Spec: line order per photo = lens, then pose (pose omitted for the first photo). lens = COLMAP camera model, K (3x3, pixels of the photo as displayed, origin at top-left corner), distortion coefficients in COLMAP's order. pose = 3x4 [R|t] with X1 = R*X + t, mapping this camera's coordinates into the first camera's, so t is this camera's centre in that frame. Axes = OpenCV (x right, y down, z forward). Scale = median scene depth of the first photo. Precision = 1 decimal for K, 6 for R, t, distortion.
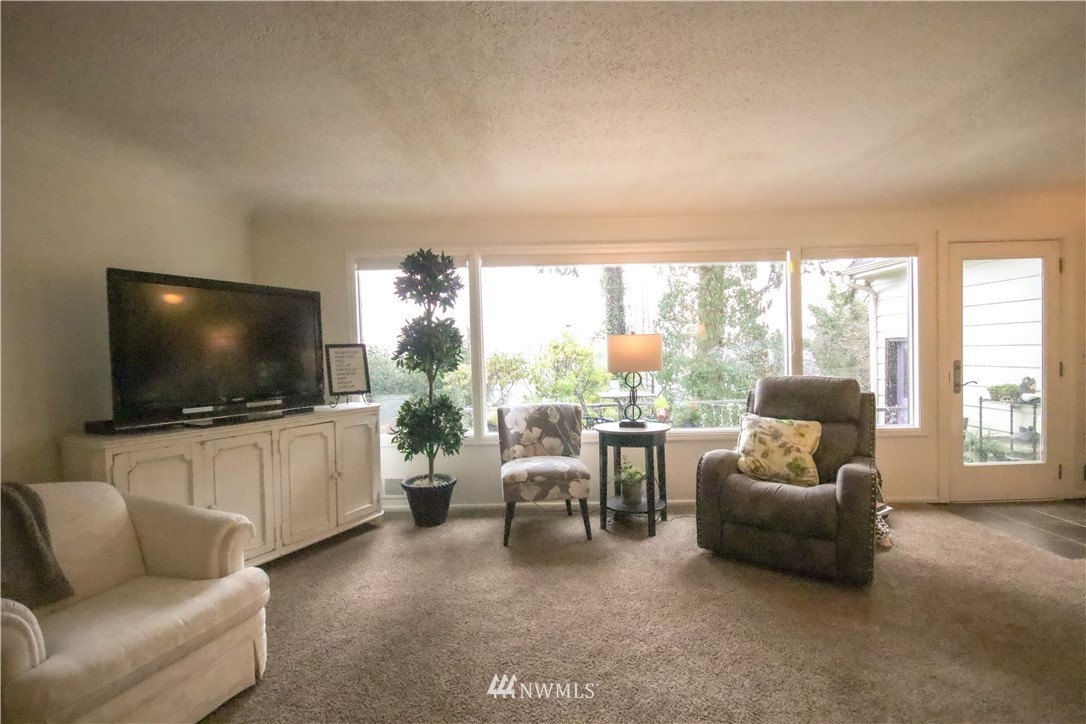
lens RADIAL K [[505.1, 0, 533.4], [0, 505.1, 371.2], [0, 0, 1]] dist [-0.008776, -0.000316]
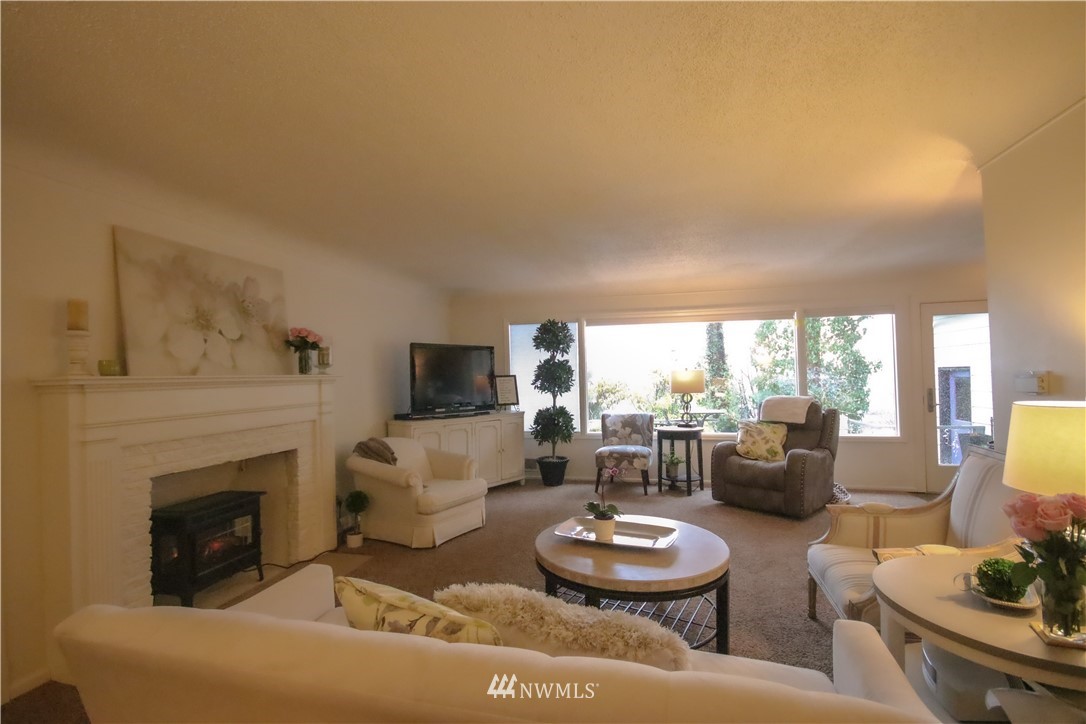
lens RADIAL K [[505.1, 0, 551.0], [0, 505.1, 377.8], [0, 0, 1]] dist [-0.008776, -0.000316]
pose [[0.980832, 0.002531, -0.194839, 0.111131], [-0.008230, 0.999561, -0.028448, 0.001115], [0.194681, 0.029507, 0.980423, -0.637076]]
